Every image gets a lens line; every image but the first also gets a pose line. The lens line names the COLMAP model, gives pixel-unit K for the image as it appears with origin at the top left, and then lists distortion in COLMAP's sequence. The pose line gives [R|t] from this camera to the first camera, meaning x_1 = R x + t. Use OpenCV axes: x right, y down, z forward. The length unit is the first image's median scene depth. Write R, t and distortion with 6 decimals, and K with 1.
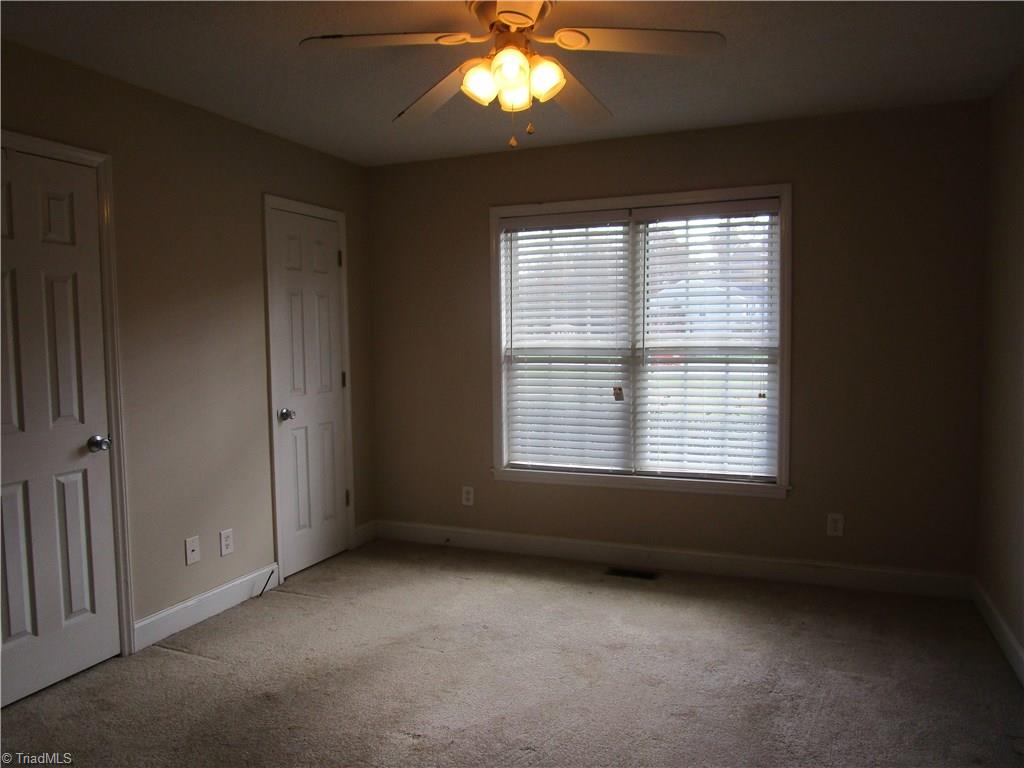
lens RADIAL K [[730.4, 0, 509.7], [0, 730.4, 385.6], [0, 0, 1]] dist [-0.039914, 0.001595]
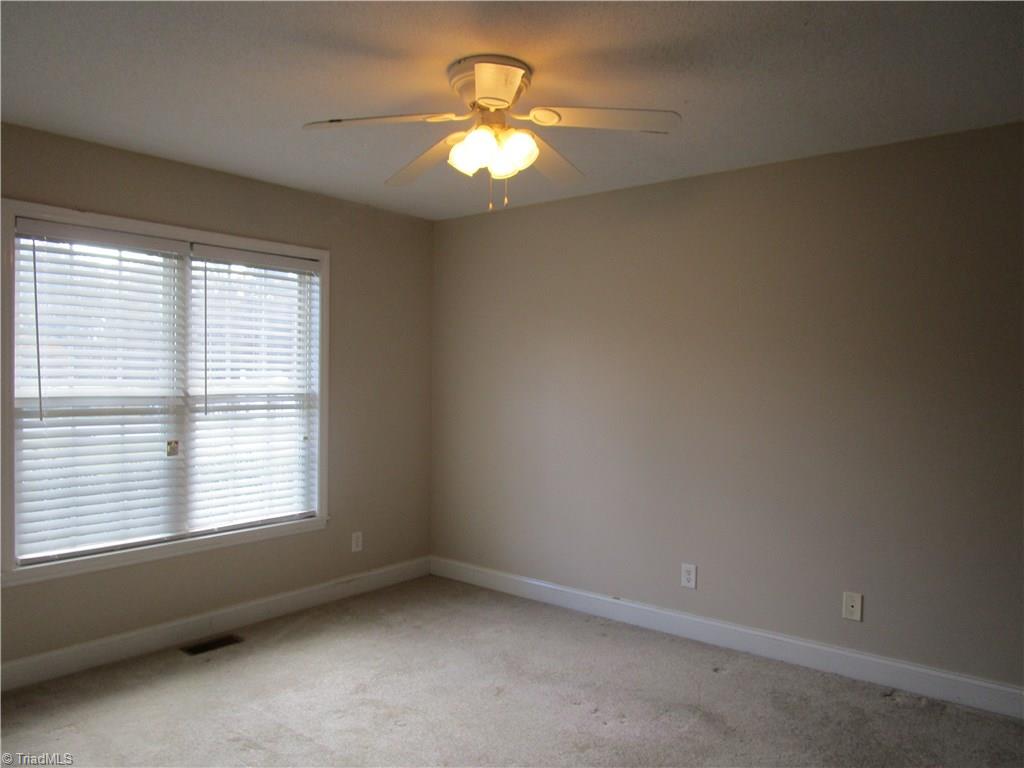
lens RADIAL K [[730.4, 0, 509.7], [0, 730.4, 385.6], [0, 0, 1]] dist [-0.039914, 0.001595]
pose [[0.296676, 0.005357, 0.954963, -0.566202], [0.060340, 0.997881, -0.024344, -0.018335], [-0.953070, 0.064845, 0.295724, 0.357277]]
